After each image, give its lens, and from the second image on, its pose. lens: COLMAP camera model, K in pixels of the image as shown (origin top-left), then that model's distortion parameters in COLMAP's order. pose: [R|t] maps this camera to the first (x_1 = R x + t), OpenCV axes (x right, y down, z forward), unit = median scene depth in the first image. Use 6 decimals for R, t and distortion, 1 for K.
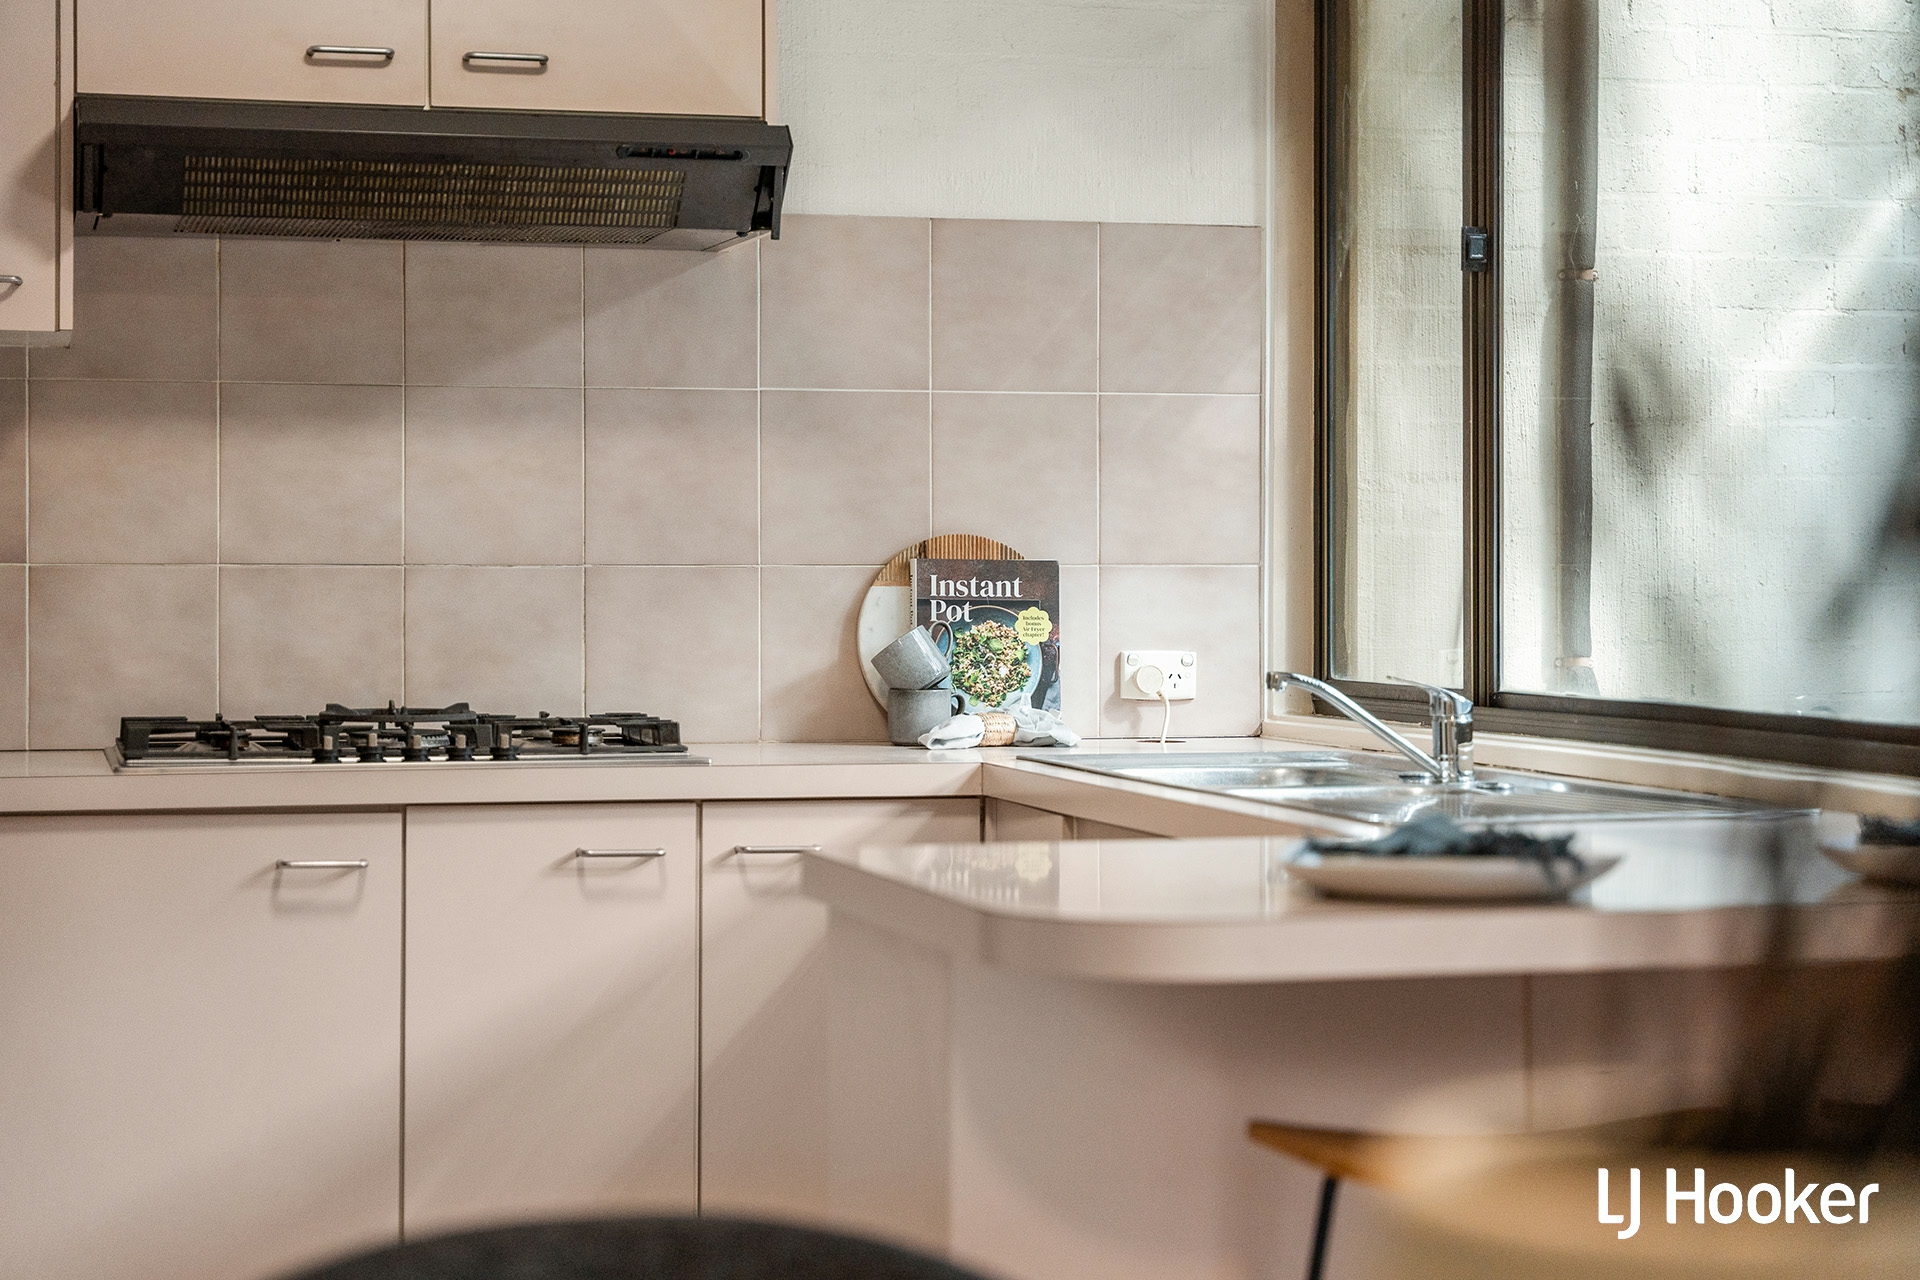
lens RADIAL K [[3690.5, 0, 961.7], [0, 3690.5, 625.5], [0, 0, 1]] dist [0.029438, 0.000000]
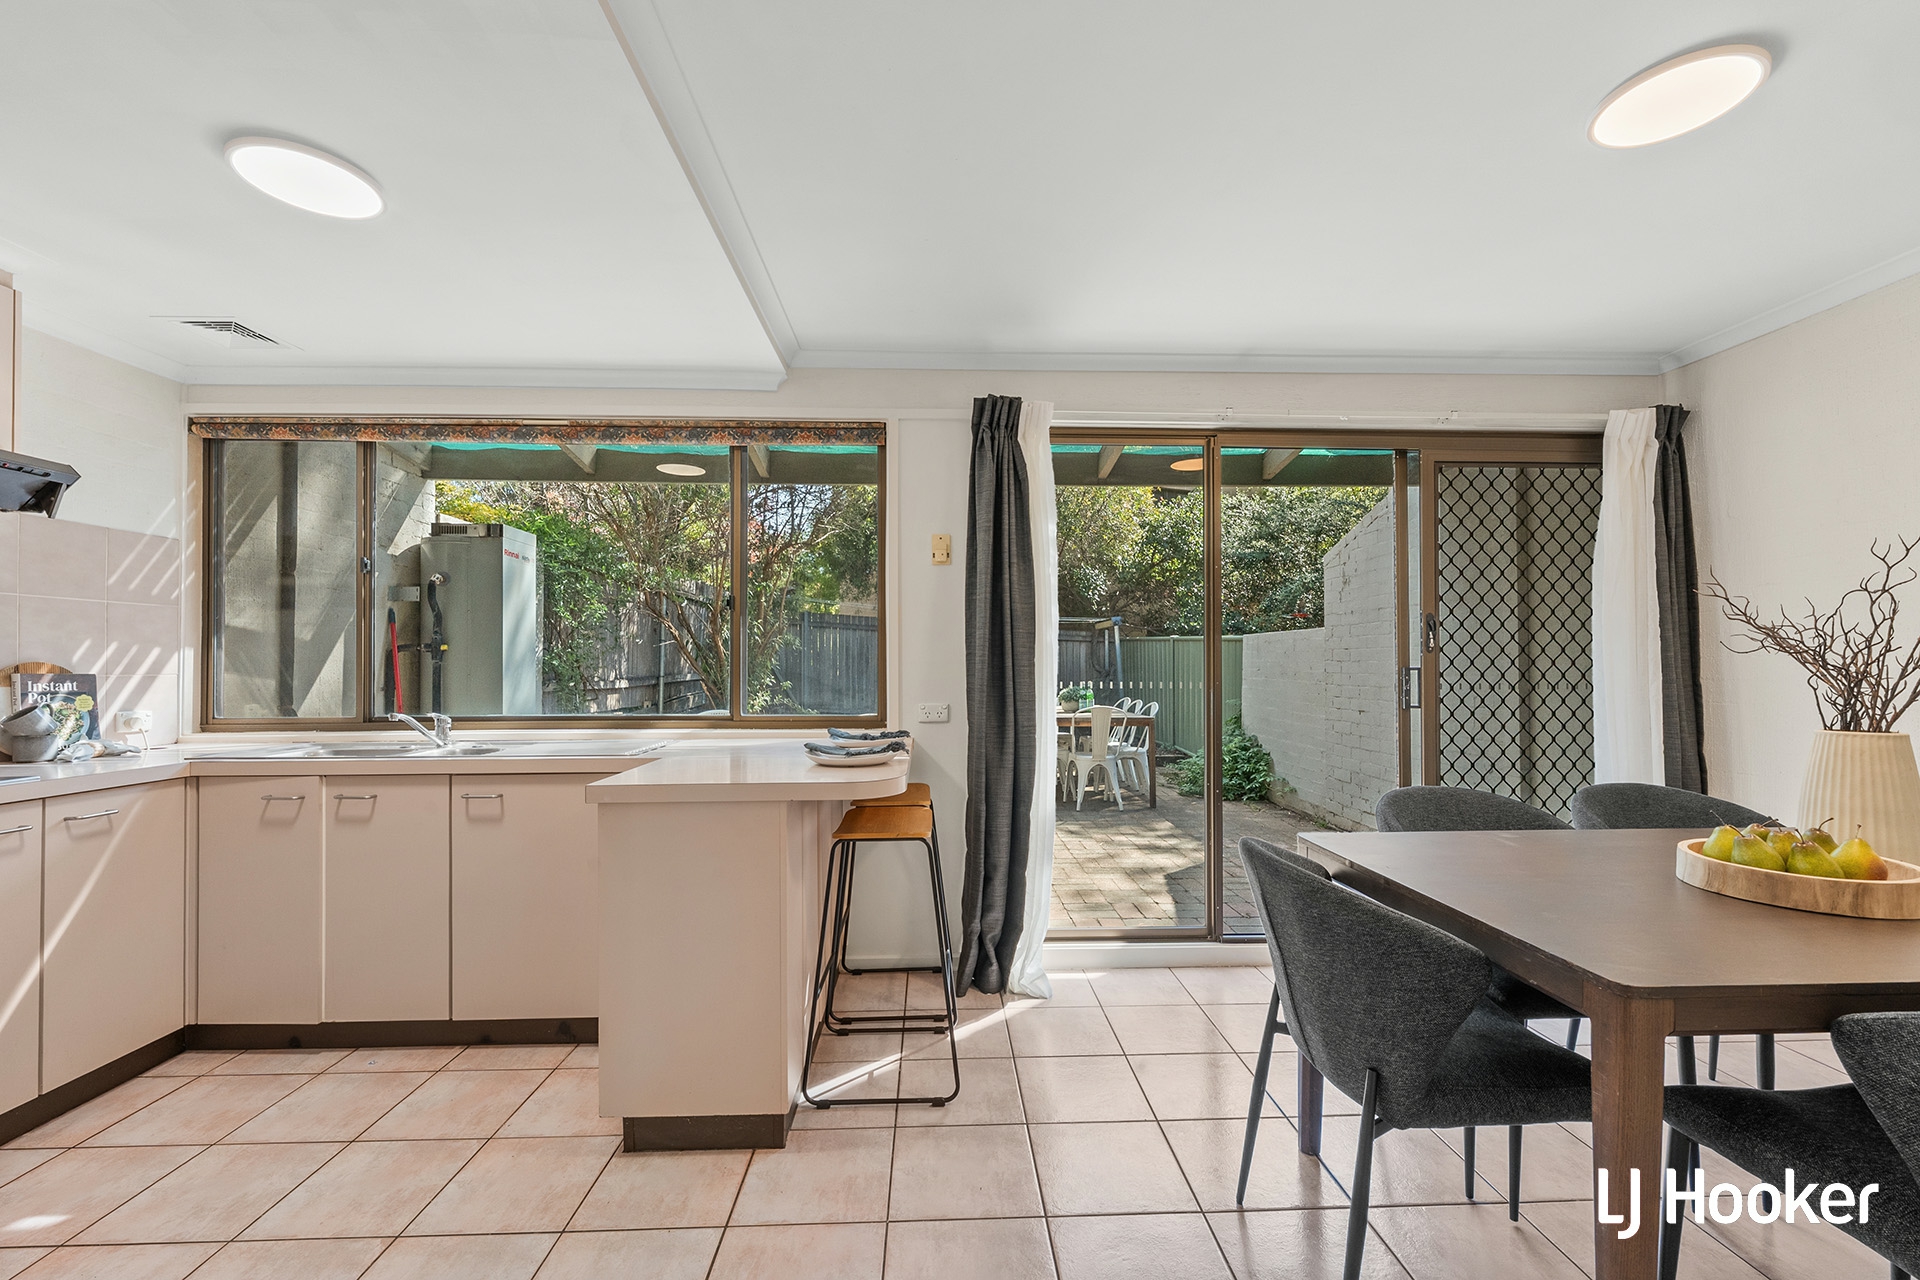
lens RADIAL K [[780.2, 0, 955.0], [0, 780.2, 658.5], [0, 0, 1]] dist [-0.000767, 0.000171]
pose [[0.223435, 0.007772, 0.974688, -0.355805], [0.018761, 0.999749, -0.012273, -0.012413], [-0.974538, 0.021028, 0.223233, 0.416725]]
